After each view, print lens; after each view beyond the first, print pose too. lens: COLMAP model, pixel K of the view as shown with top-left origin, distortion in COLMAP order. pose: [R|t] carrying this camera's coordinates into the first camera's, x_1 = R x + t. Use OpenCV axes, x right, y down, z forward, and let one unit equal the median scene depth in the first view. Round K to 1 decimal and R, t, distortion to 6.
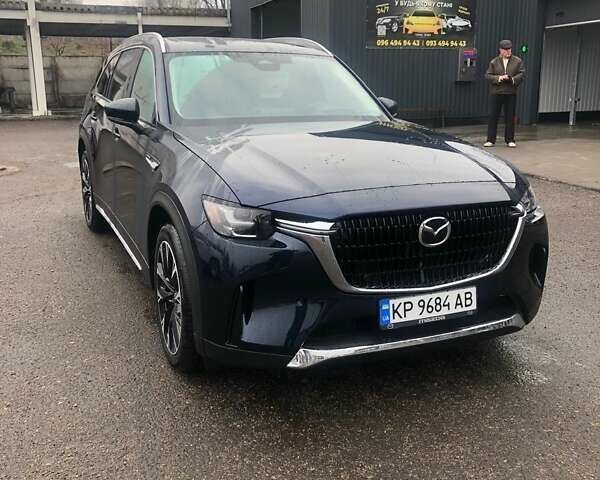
lens RADIAL K [[631.7, 0, 298.6], [0, 631.7, 242.1], [0, 0, 1]] dist [-0.002532, 0.000000]
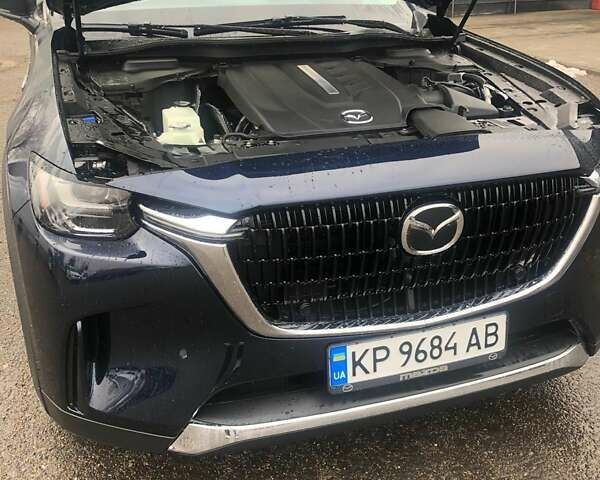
lens RADIAL K [[631.7, 0, 302.6], [0, 631.7, 235.7], [0, 0, 1]] dist [-0.002532, 0.000000]
pose [[0.996063, 0.027375, -0.084317, 0.146454], [-0.013365, 0.986628, 0.162438, -0.097279], [0.087636, -0.160671, 0.983110, 0.438682]]
